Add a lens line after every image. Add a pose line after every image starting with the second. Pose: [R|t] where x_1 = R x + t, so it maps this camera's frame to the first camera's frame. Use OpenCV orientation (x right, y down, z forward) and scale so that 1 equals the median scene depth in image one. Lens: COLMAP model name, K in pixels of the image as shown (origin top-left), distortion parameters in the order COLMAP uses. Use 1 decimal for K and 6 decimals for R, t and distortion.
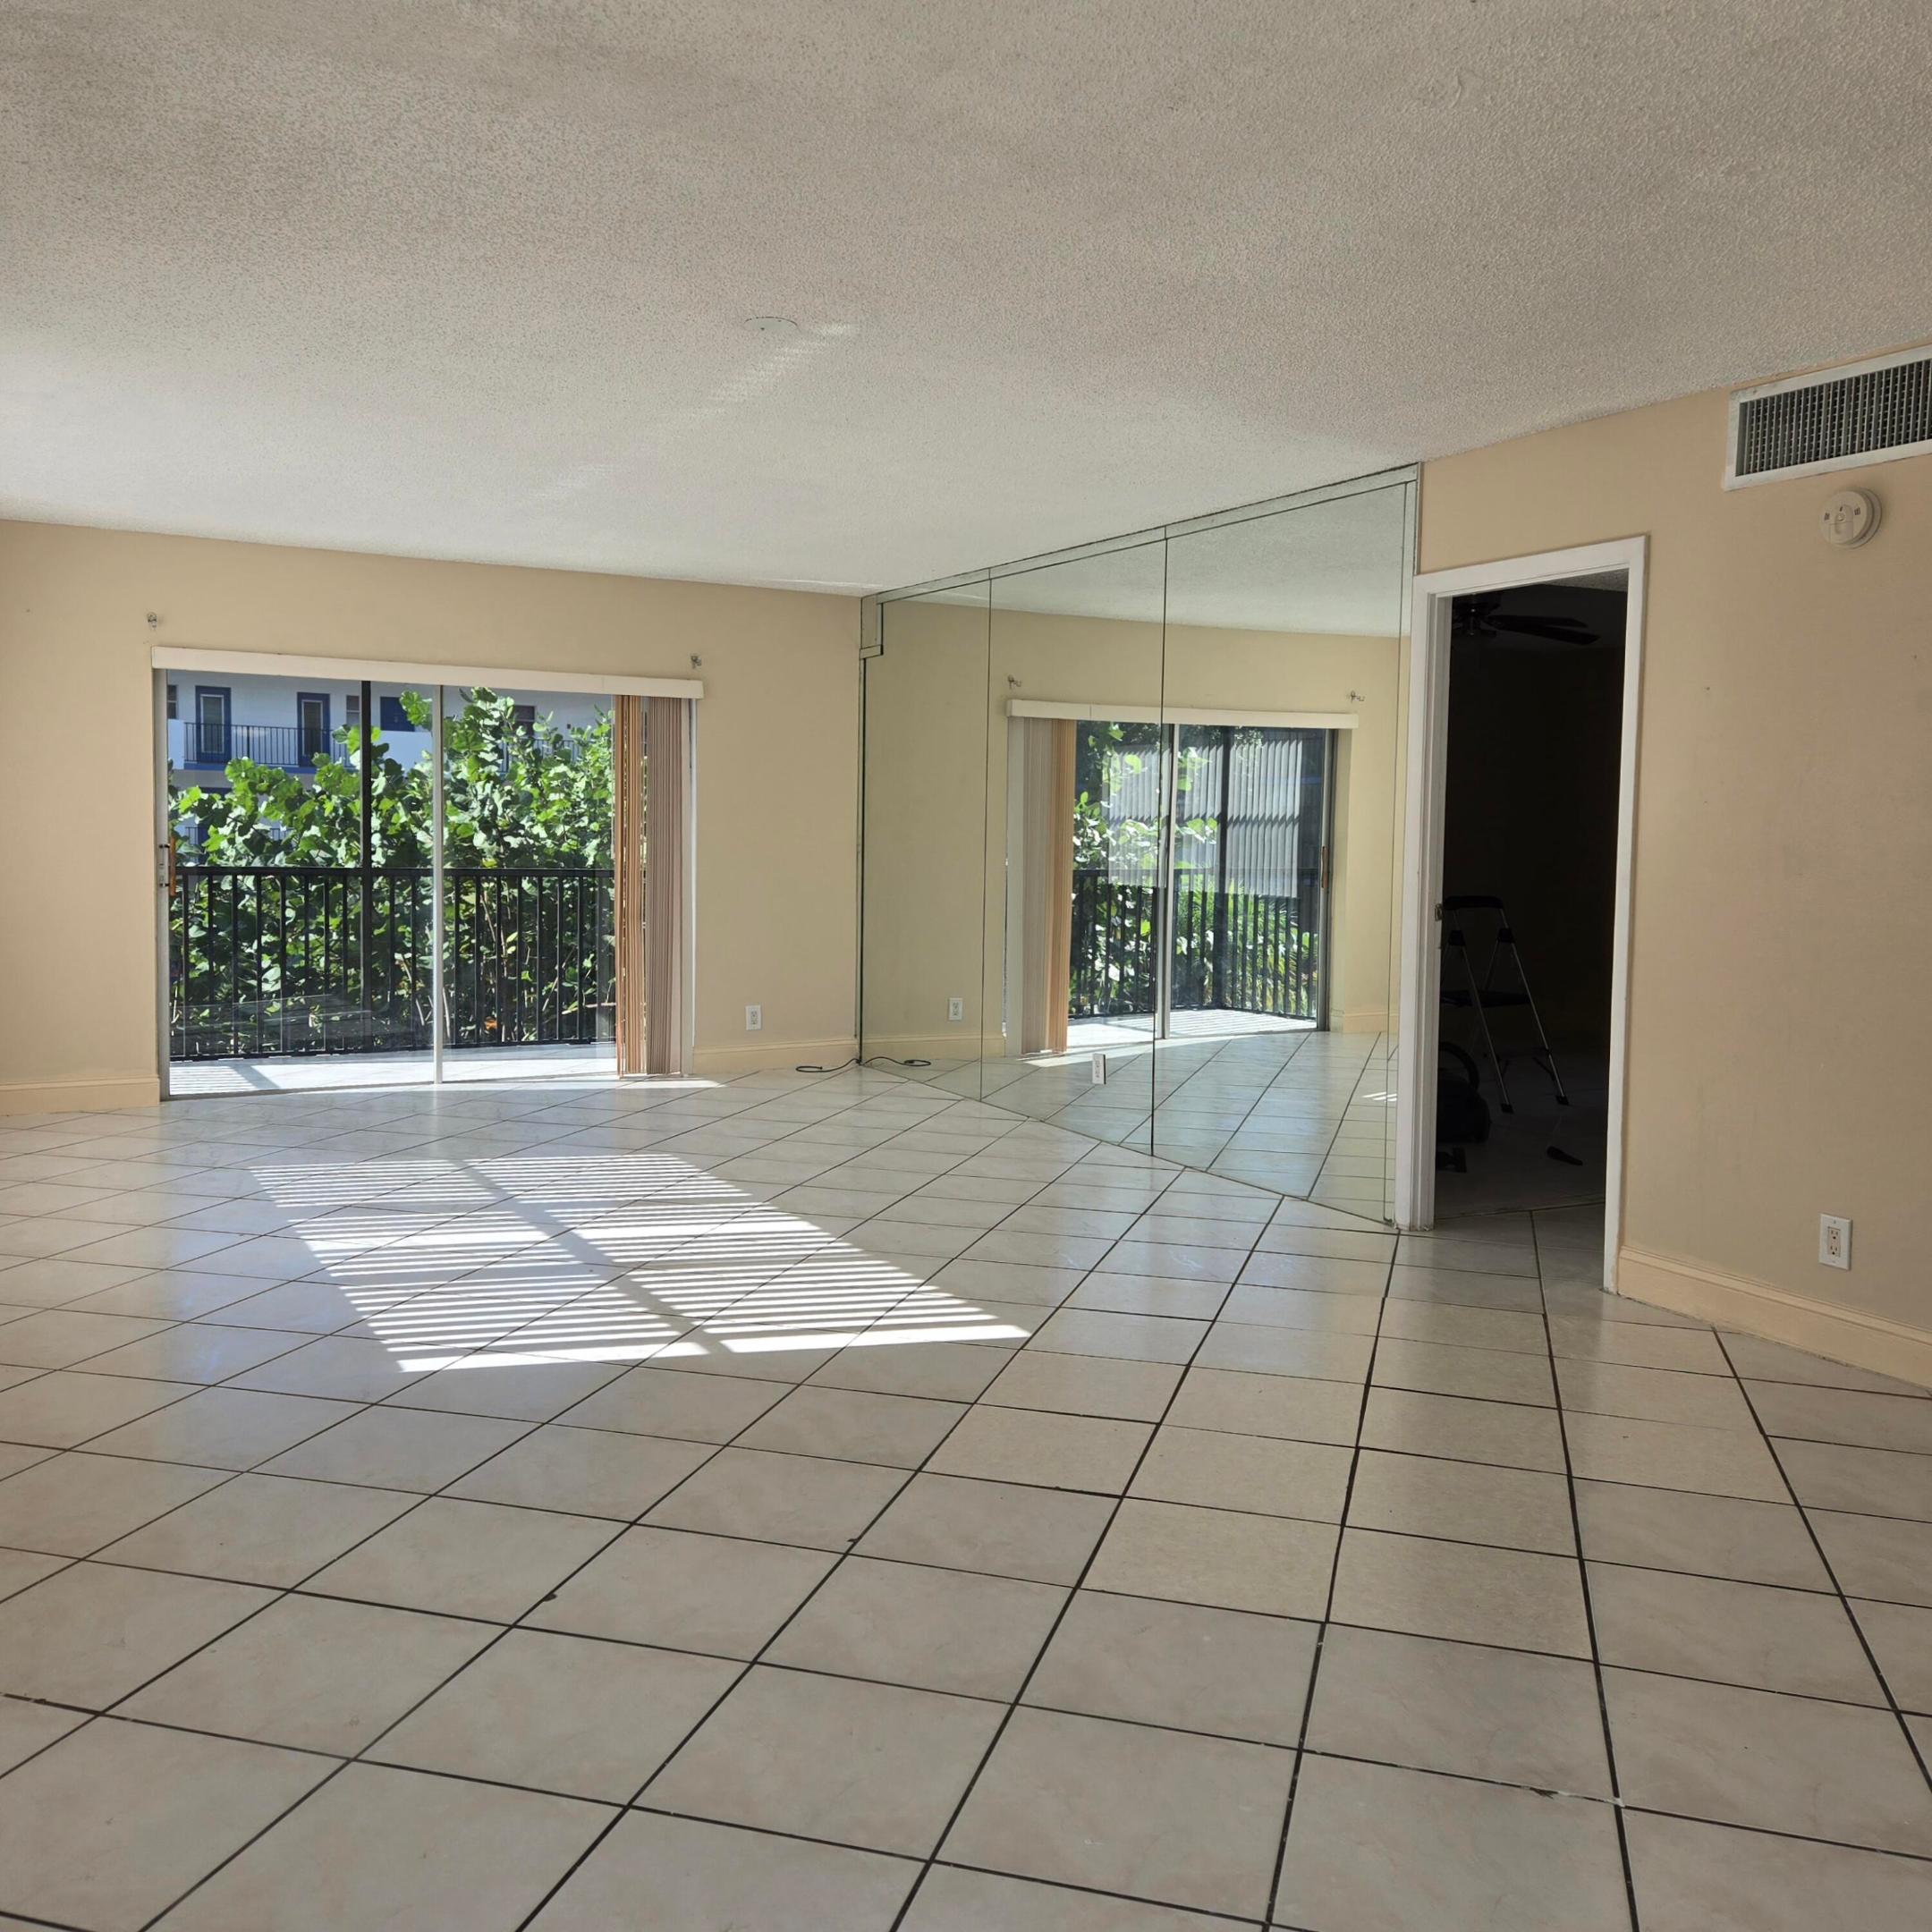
lens RADIAL K [[1680.5, 0, 940.6], [0, 1680.5, 957.3], [0, 0, 1]] dist [0.074764, -0.056444]
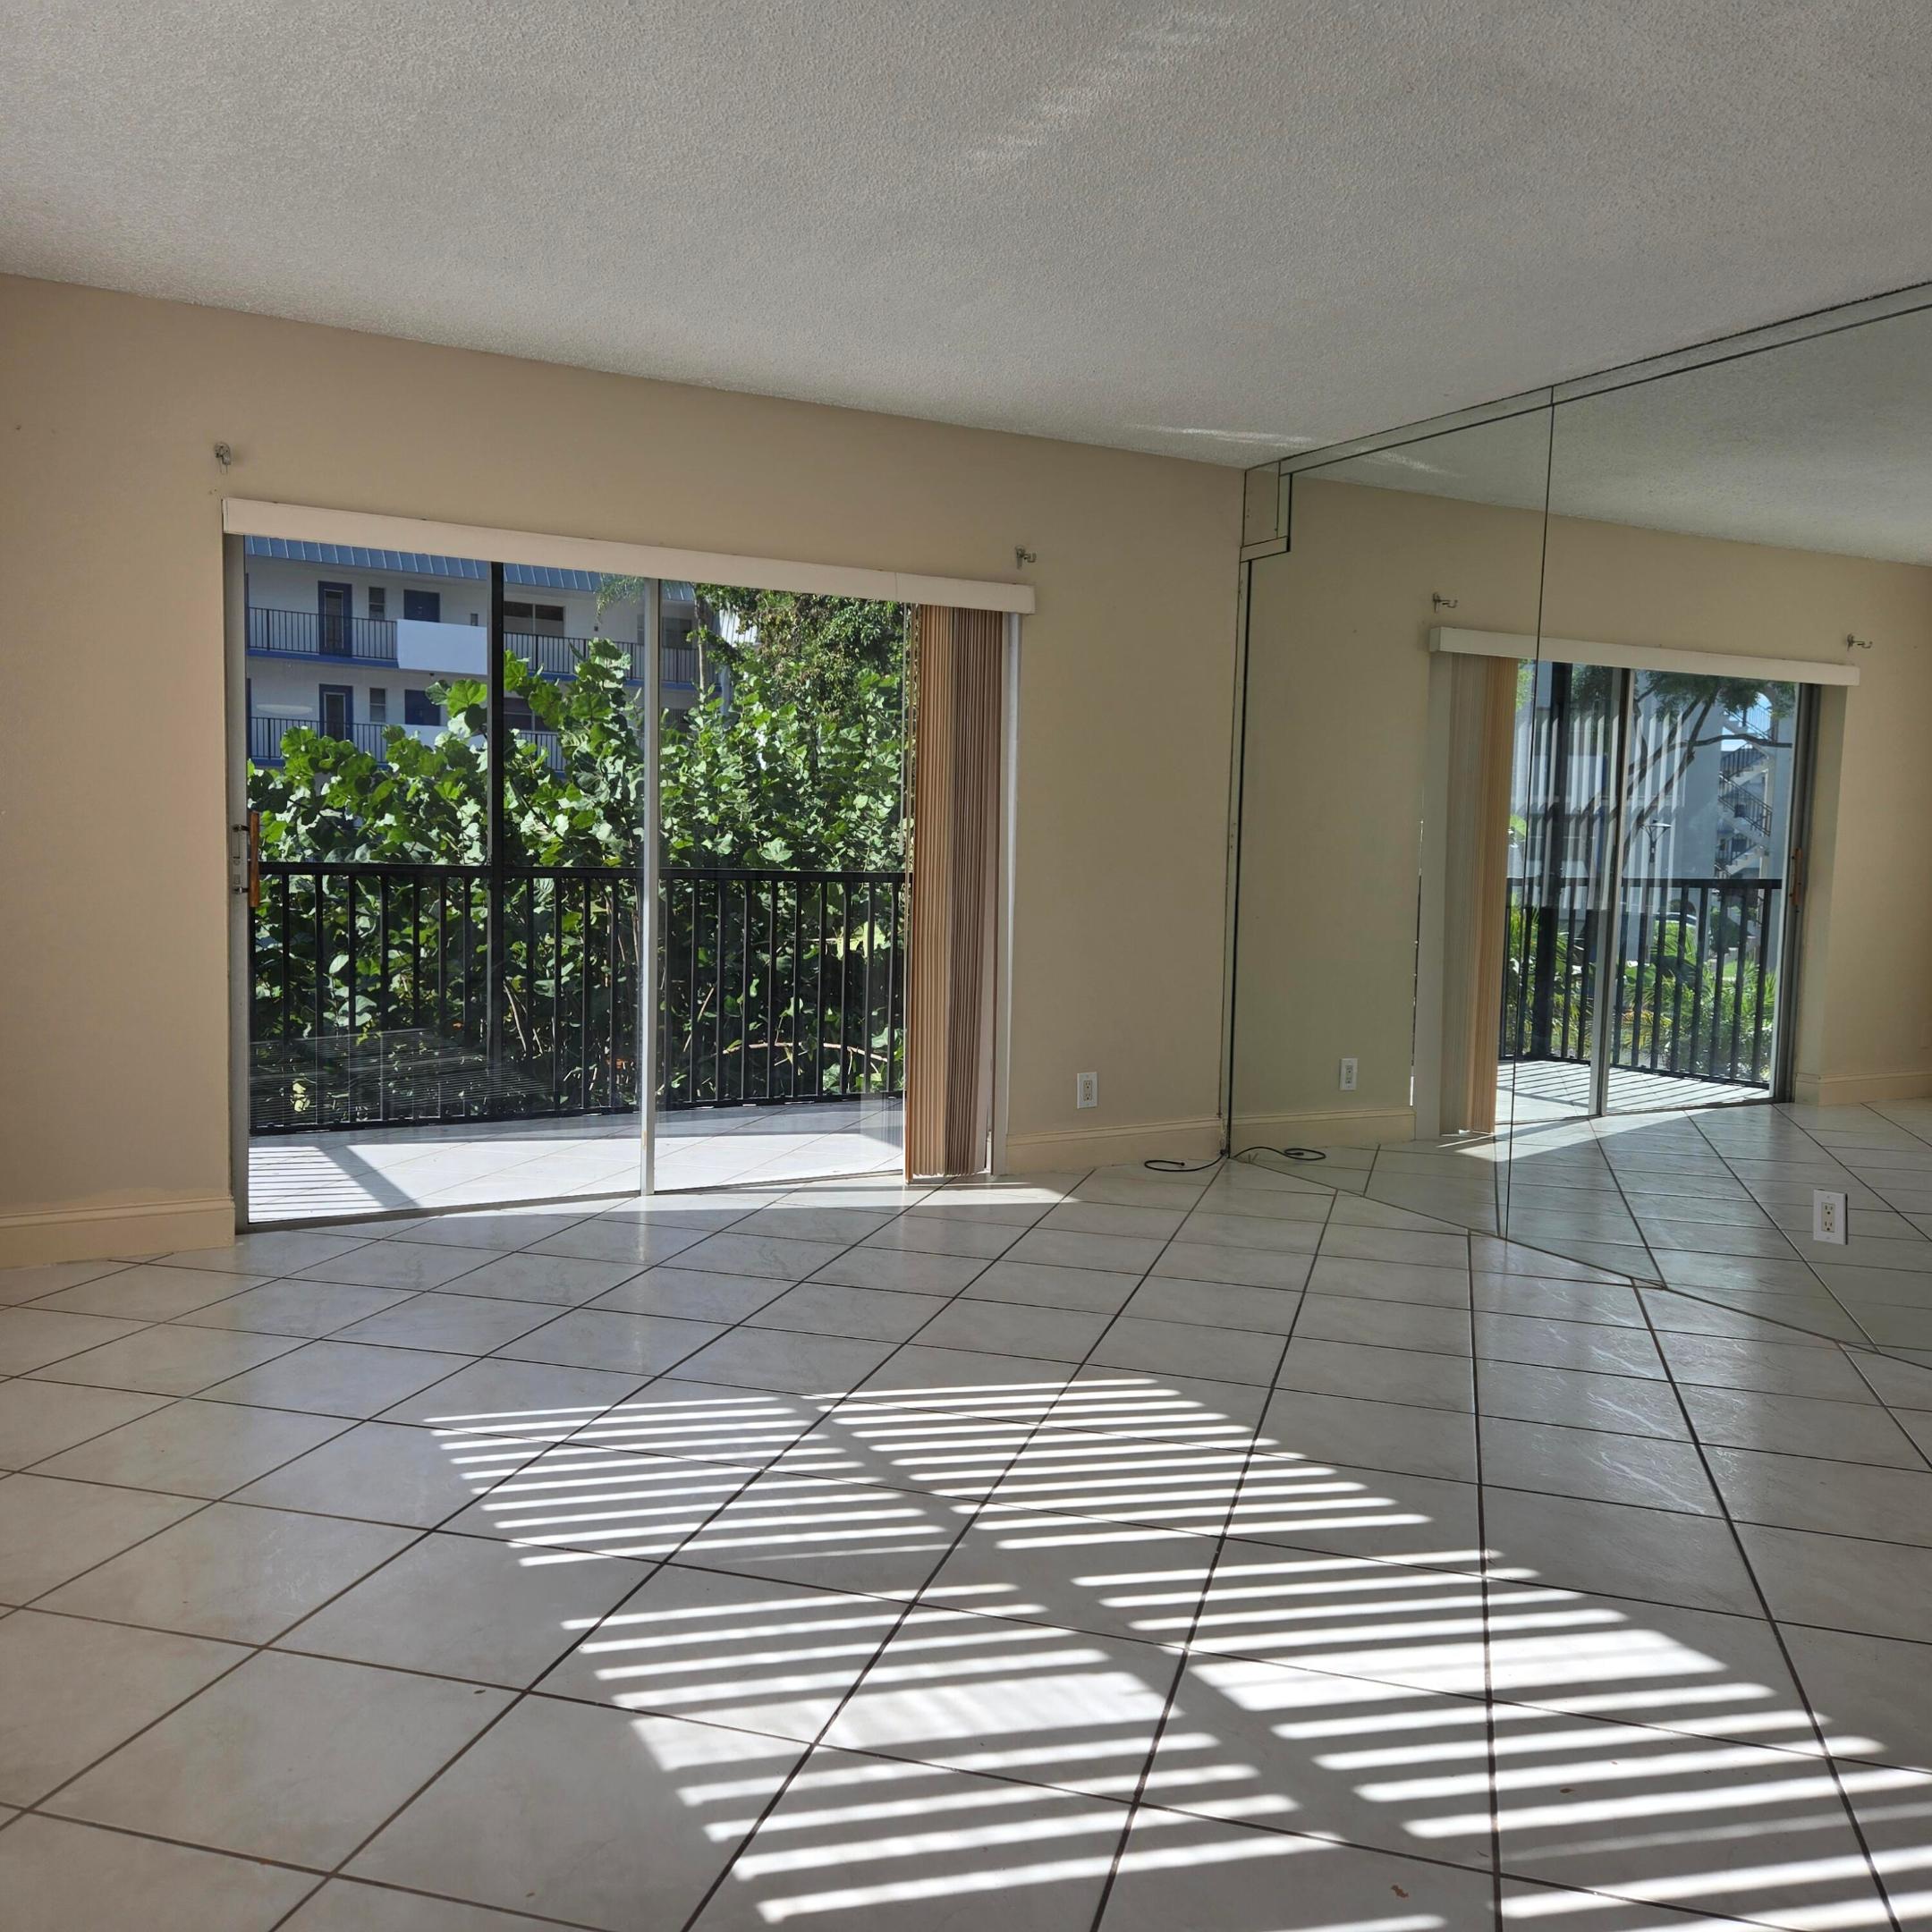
lens RADIAL K [[1680.5, 0, 941.4], [0, 1680.5, 997.5], [0, 0, 1]] dist [0.074764, -0.056444]
pose [[0.999948, 0.008136, -0.006135, -0.113990], [-0.008004, 0.999741, 0.021322, -0.010667], [0.006307, -0.021271, 0.999754, 0.220534]]
